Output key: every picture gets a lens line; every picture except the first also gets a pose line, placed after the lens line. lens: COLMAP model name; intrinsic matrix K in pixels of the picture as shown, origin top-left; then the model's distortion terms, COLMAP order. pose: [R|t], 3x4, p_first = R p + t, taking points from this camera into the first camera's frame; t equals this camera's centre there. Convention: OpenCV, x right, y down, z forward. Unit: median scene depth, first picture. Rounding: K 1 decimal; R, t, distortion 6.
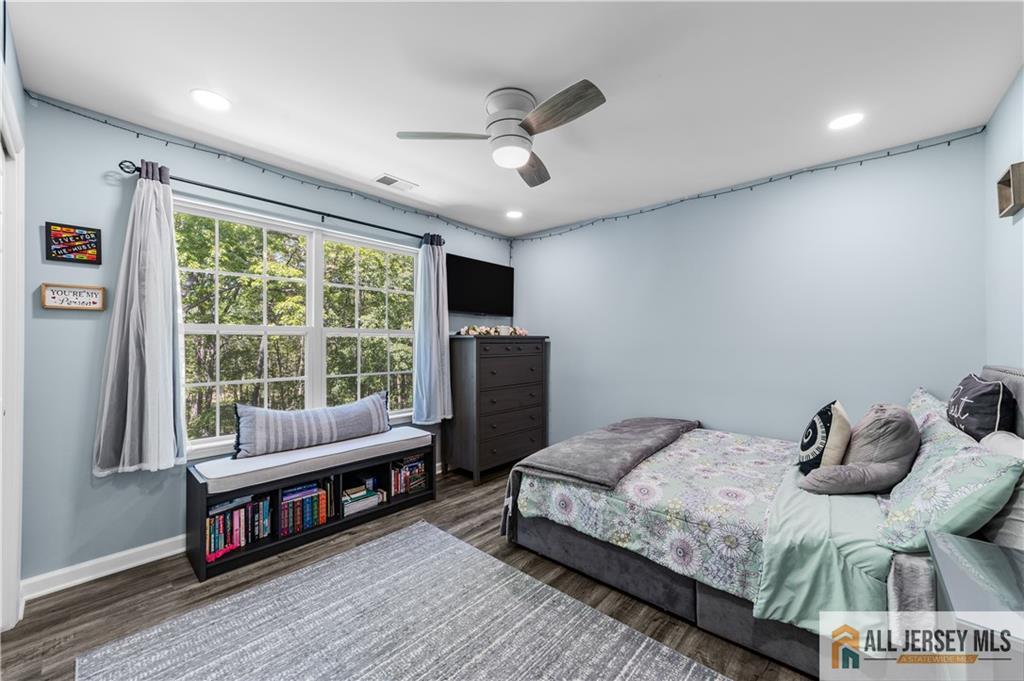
lens RADIAL K [[401.3, 0, 513.2], [0, 401.3, 338.9], [0, 0, 1]] dist [-0.002661, 0.000515]
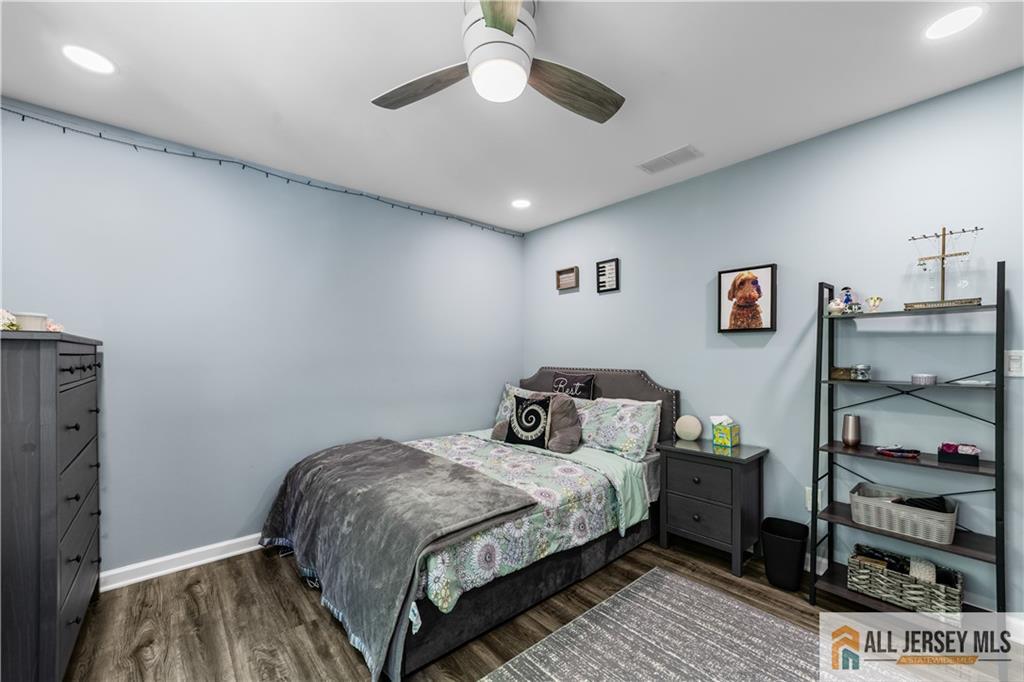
lens RADIAL K [[401.3, 0, 522.8], [0, 401.3, 358.0], [0, 0, 1]] dist [-0.002661, 0.000515]
pose [[0.122494, -0.008234, 0.992435, -0.720807], [-0.010172, 0.999903, 0.009551, 0.008723], [-0.992417, -0.011265, 0.122399, 0.922257]]
